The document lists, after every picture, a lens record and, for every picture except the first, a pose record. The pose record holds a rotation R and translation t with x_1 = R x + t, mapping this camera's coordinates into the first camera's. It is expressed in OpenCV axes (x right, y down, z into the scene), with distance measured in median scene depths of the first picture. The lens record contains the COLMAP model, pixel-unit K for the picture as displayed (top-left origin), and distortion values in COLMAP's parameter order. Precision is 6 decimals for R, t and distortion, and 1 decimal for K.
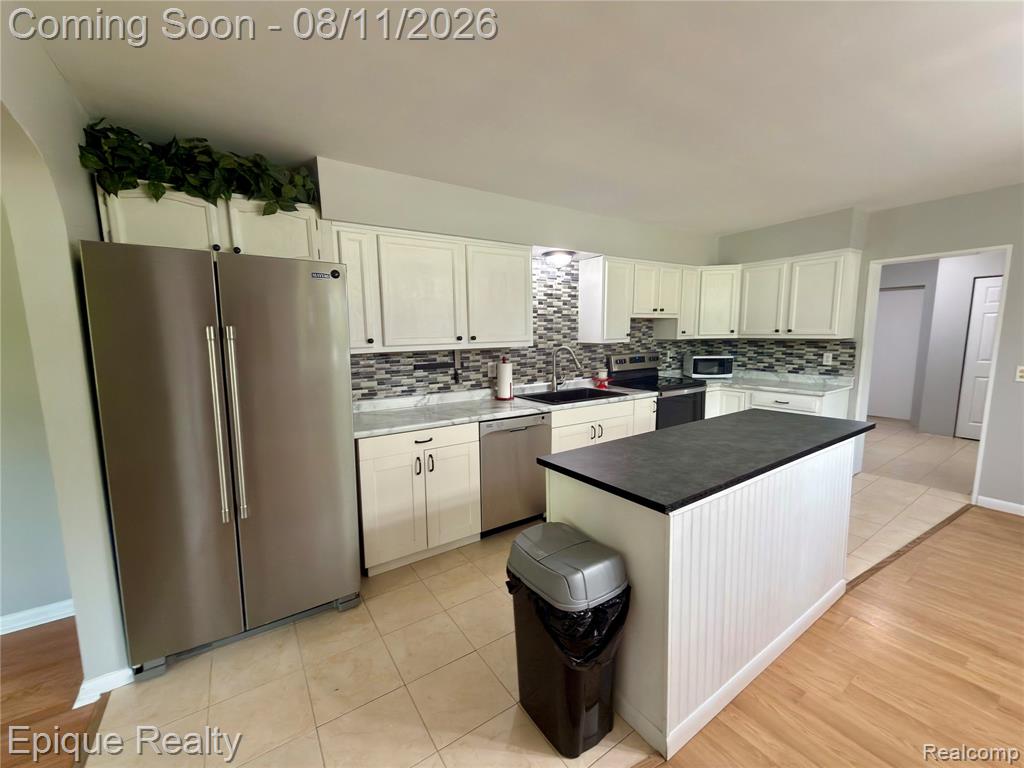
lens RADIAL K [[409.1, 0, 512.0], [0, 409.1, 384.0], [0, 0, 1]] dist [0.002341, 0.000057]
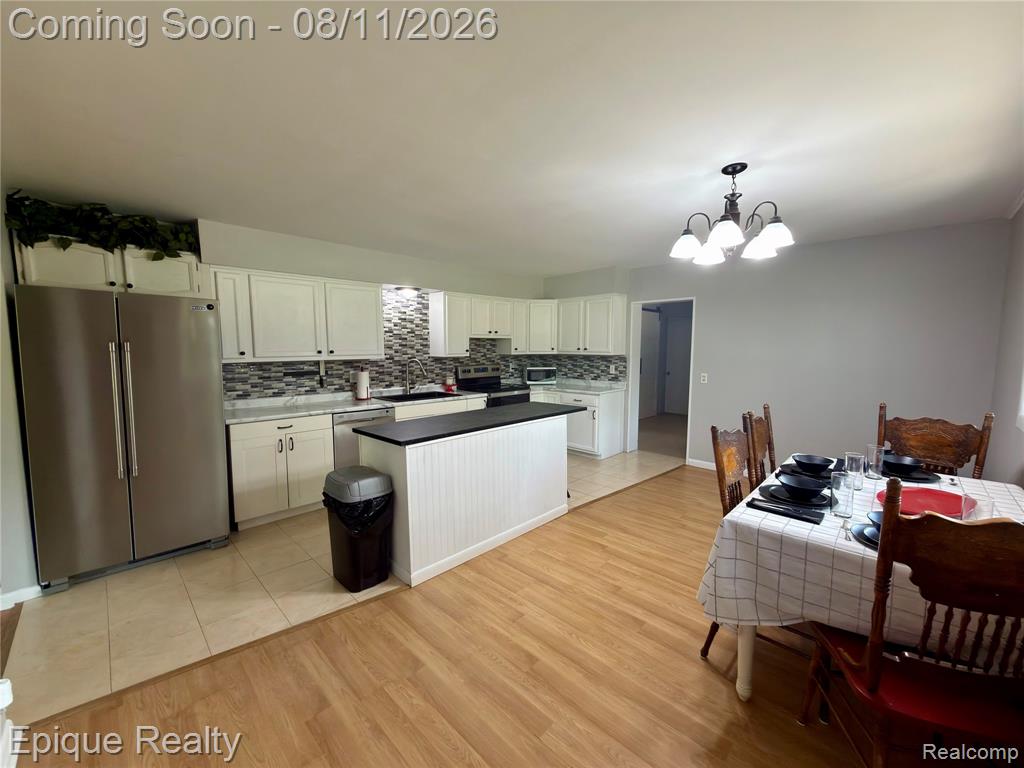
lens RADIAL K [[409.1, 0, 512.0], [0, 409.1, 384.0], [0, 0, 1]] dist [0.002341, 0.000057]
pose [[0.979822, -0.005225, 0.199803, 0.187745], [0.012140, 0.999368, -0.033401, 0.037752], [-0.199502, 0.035153, 0.979267, -0.362089]]
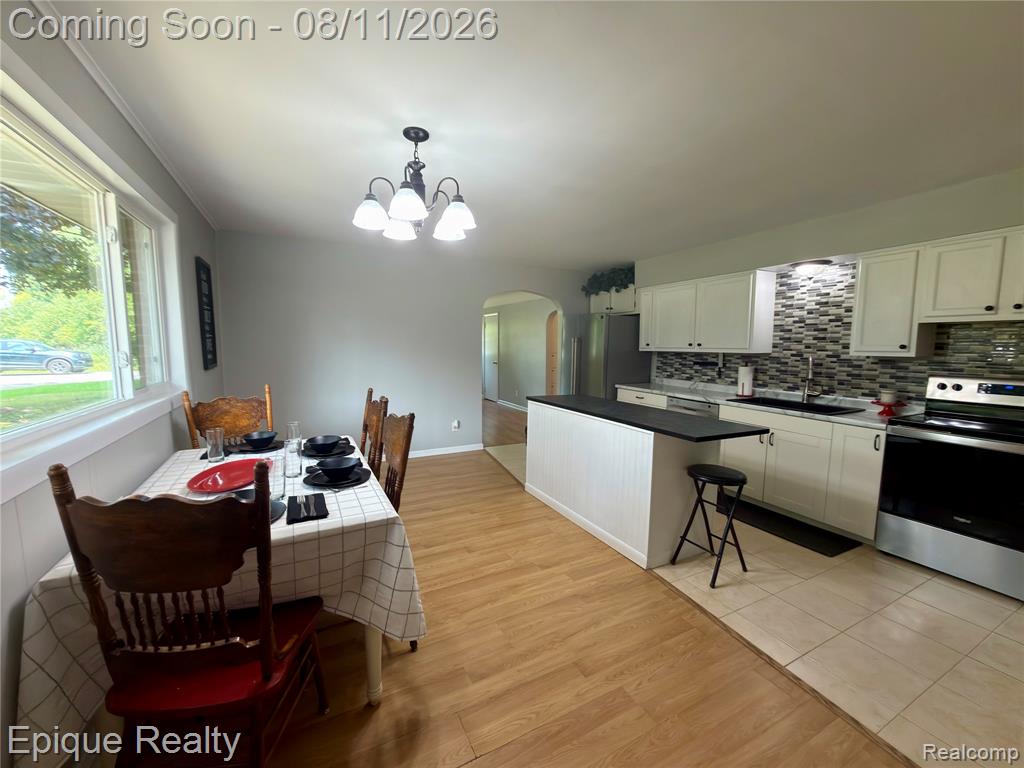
lens RADIAL K [[409.1, 0, 512.0], [0, 409.1, 384.0], [0, 0, 1]] dist [0.002341, 0.000057]
pose [[-0.116653, 0.113709, -0.986642, 1.285465], [-0.128243, 0.983383, 0.128496, -0.068290], [0.984858, 0.141520, -0.100132, 0.448771]]
